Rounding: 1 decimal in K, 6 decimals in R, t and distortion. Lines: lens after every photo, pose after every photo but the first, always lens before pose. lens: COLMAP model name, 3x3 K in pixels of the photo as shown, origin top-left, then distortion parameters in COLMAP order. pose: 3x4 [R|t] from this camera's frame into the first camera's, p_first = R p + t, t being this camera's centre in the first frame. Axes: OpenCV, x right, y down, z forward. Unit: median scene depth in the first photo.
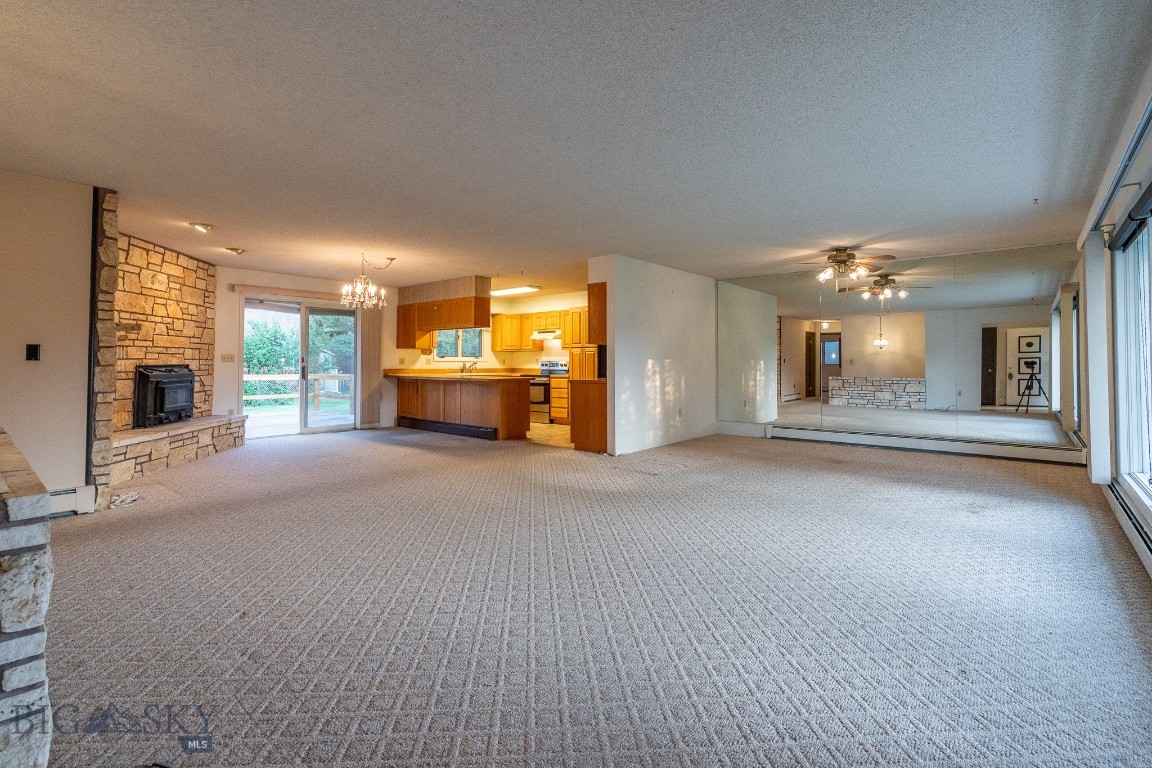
lens RADIAL K [[528.9, 0, 574.2], [0, 528.9, 351.4], [0, 0, 1]] dist [-0.002226, -0.000475]
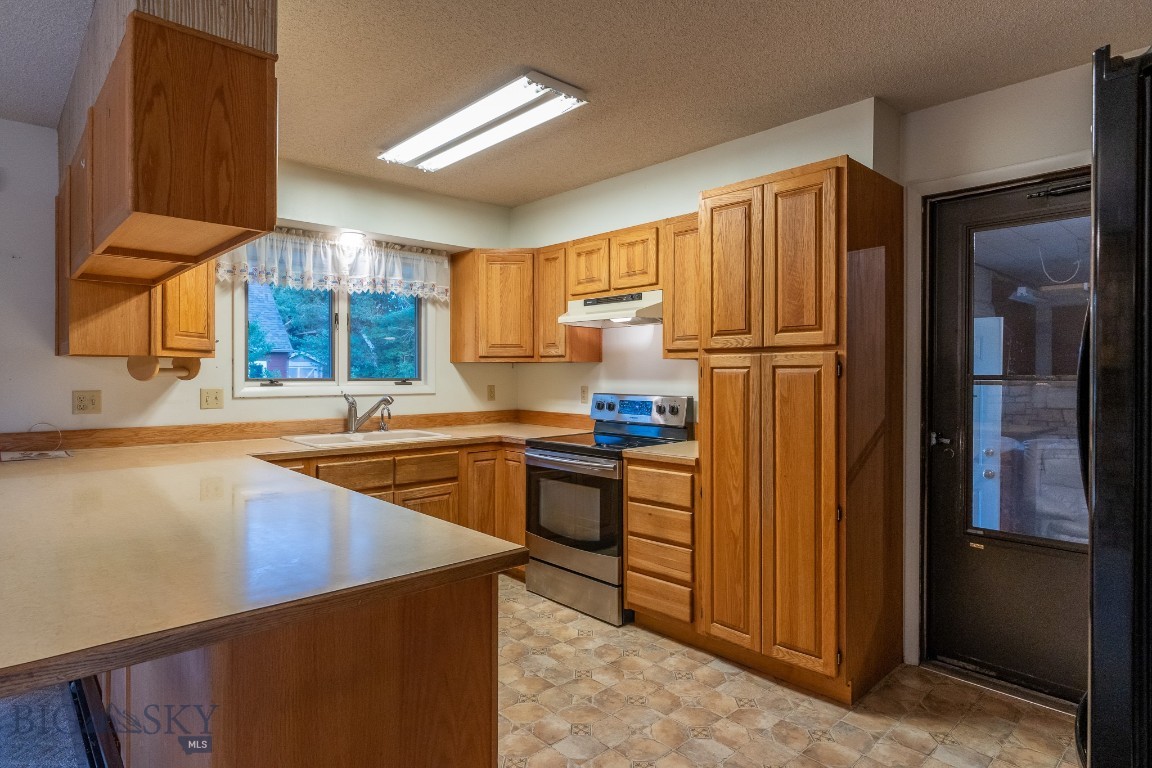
lens RADIAL K [[639.5, 0, 576.1], [0, 639.5, 381.4], [0, 0, 1]] dist [-0.005586, 0.000644]
pose [[0.993369, 0.002212, -0.114951, -0.046899], [0.001825, 0.999386, 0.035001, -0.004227], [0.114958, -0.034979, 0.992754, 0.987491]]
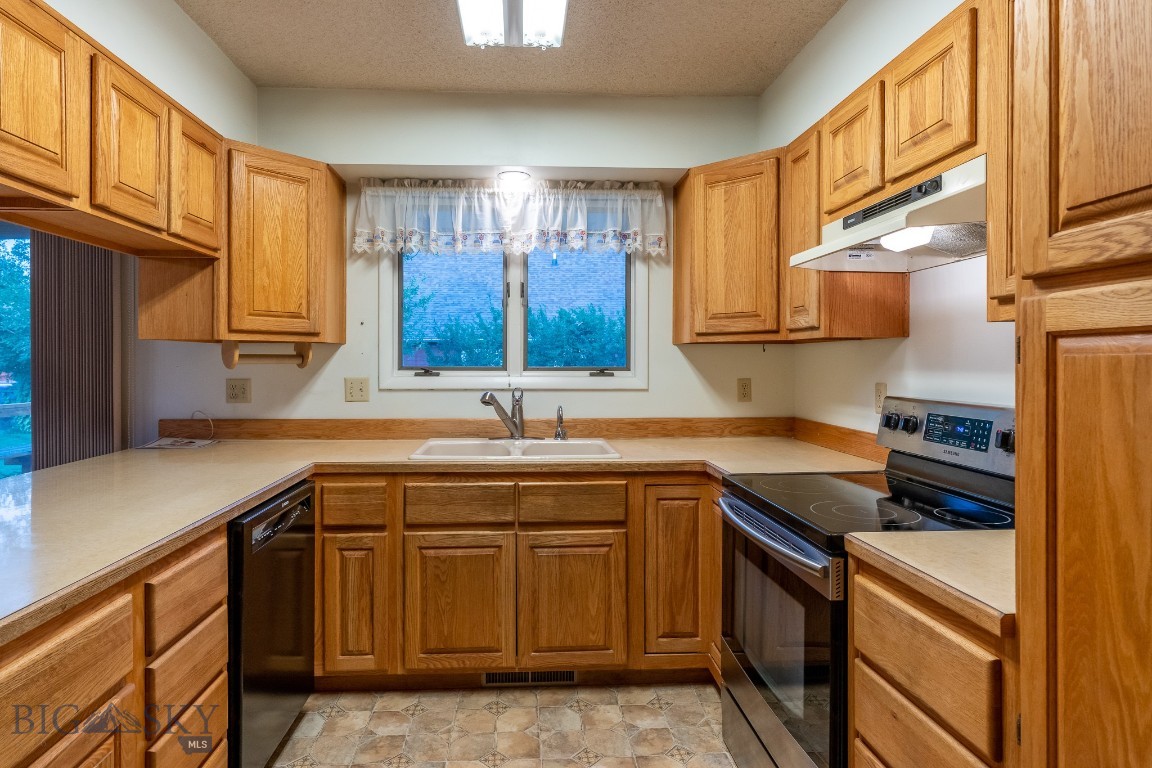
lens RADIAL K [[639.5, 0, 541.3], [0, 639.5, 366.5], [0, 0, 1]] dist [-0.005586, 0.000644]
pose [[0.681448, 0.003878, -0.731857, 0.018431], [0.016942, 0.999634, 0.021072, 0.003829], [0.731671, -0.026759, 0.681133, 1.261250]]
